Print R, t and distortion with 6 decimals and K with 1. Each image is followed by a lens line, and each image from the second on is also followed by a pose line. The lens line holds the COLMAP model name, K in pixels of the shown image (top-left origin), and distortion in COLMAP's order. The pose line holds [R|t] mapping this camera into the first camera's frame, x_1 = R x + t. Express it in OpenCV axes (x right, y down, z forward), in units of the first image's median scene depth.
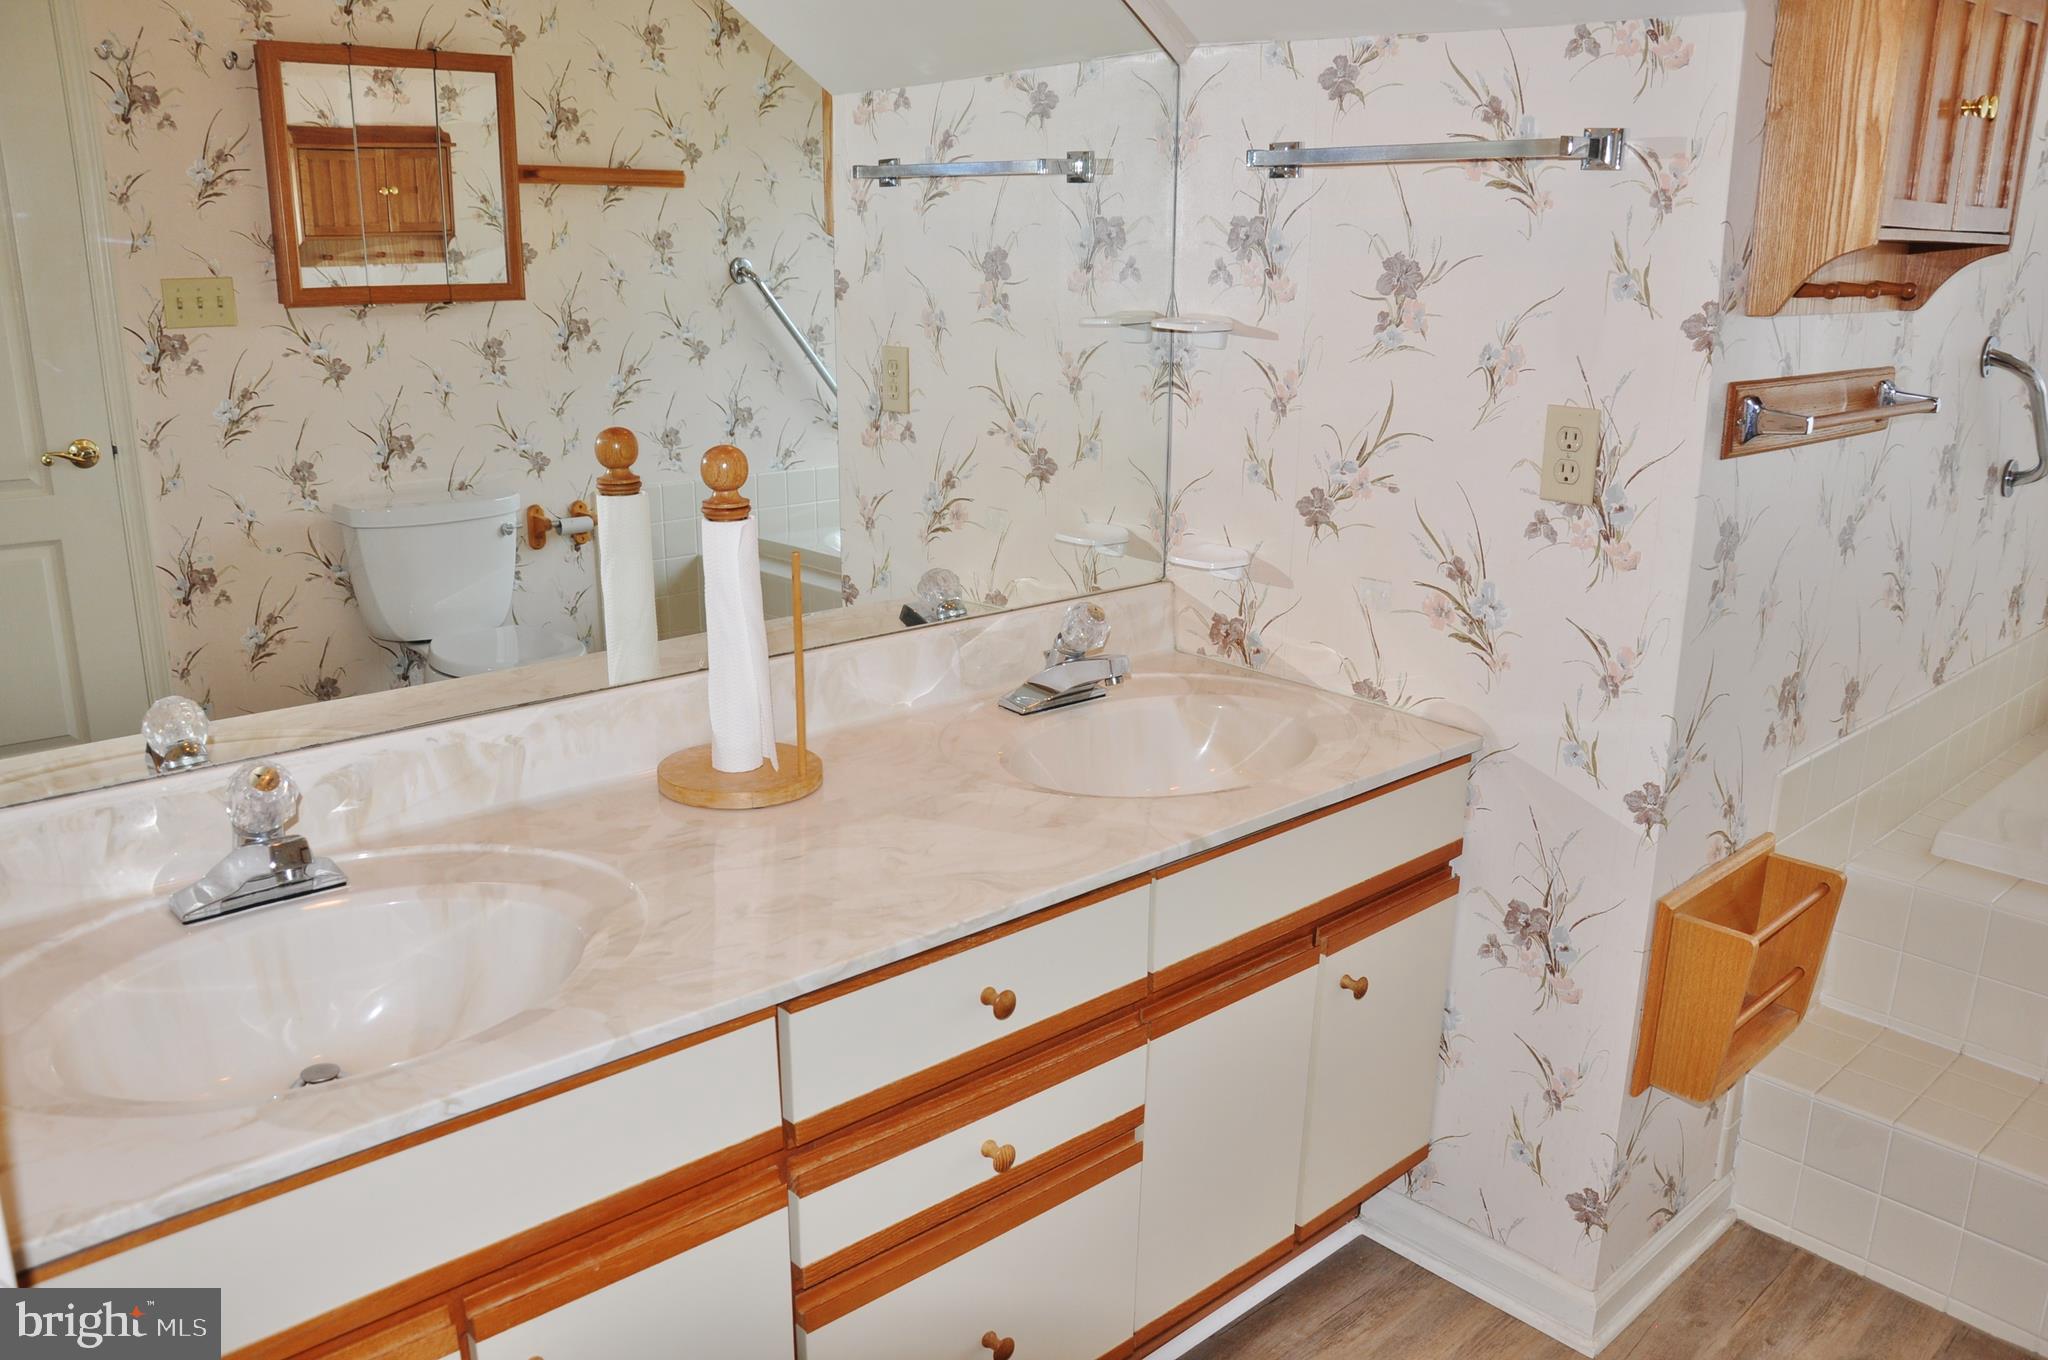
lens RADIAL K [[1610.8, 0, 1018.9], [0, 1610.8, 686.5], [0, 0, 1]] dist [-0.145425, 0.102739]
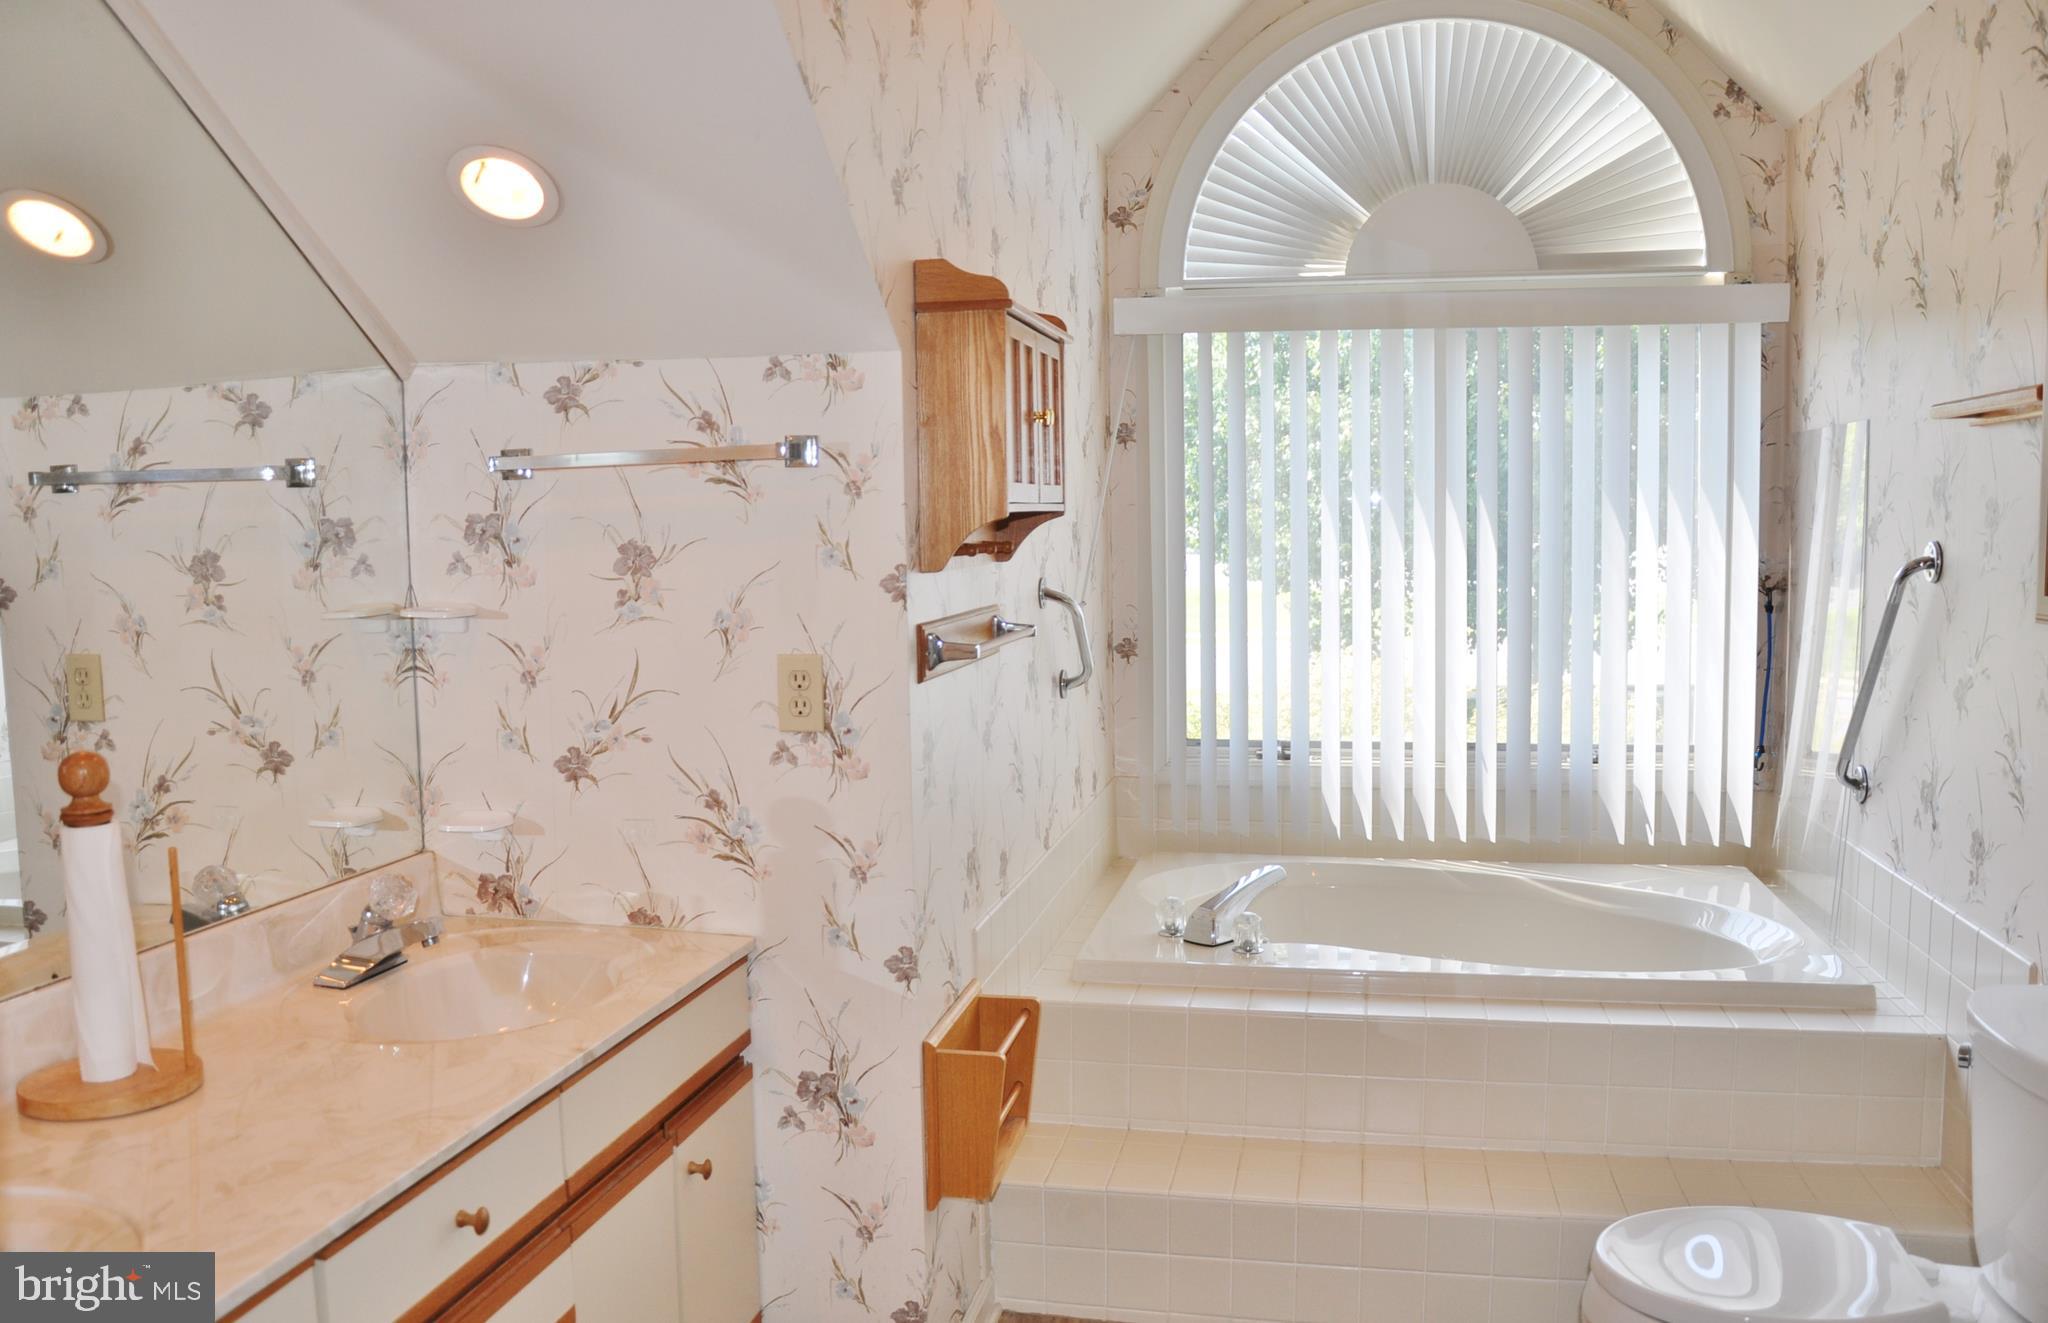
lens RADIAL K [[1627.8, 0, 1029.2], [0, 1627.8, 671.4], [0, 0, 1]] dist [-0.113412, 0.047850]
pose [[0.814308, -0.075626, 0.575485, -0.216011], [0.177914, 0.976271, -0.123453, 0.023094], [-0.552493, 0.202915, 0.808441, -0.116040]]
